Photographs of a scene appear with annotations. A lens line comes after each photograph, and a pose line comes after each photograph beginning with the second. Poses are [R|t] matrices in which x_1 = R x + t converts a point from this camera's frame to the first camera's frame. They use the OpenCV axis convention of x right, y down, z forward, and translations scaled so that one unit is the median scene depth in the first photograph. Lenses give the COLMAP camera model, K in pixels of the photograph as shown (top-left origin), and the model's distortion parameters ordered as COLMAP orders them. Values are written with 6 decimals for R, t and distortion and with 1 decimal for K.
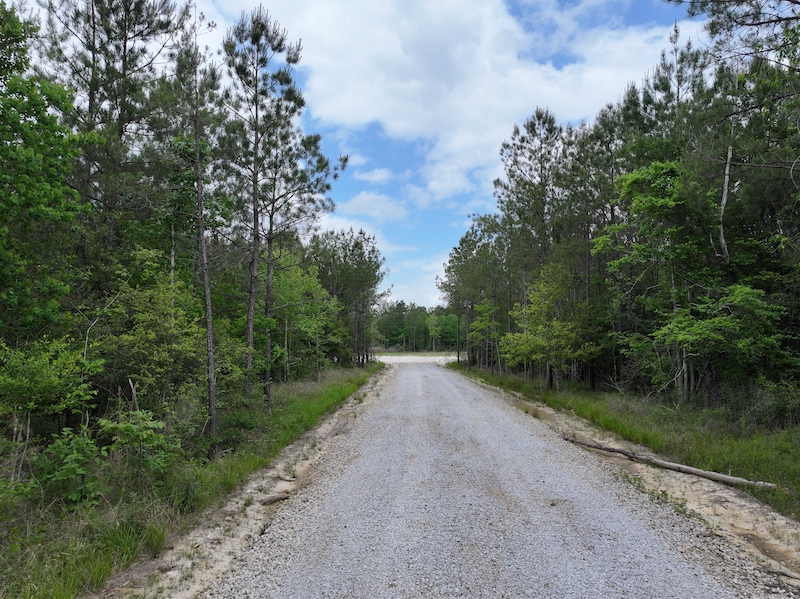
lens RADIAL K [[568.0, 0, 399.3], [0, 568.0, 300.3], [0, 0, 1]] dist [0.002623, 0.019525]
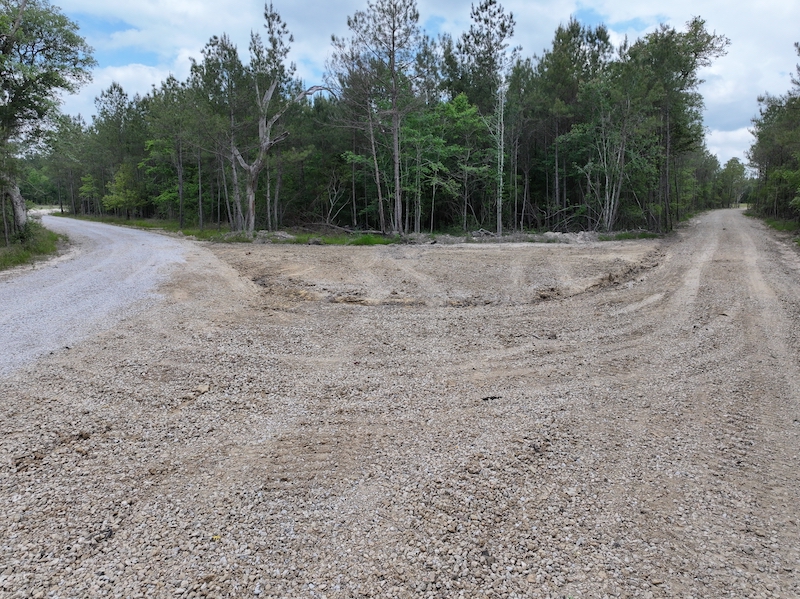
lens RADIAL K [[568.0, 0, 399.3], [0, 568.0, 301.2], [0, 0, 1]] dist [0.002623, 0.019525]
pose [[0.779927, -0.103794, 0.617204, -0.292778], [-0.052291, 0.971898, 0.229519, -0.097528], [-0.623683, -0.211282, 0.752582, -1.311188]]
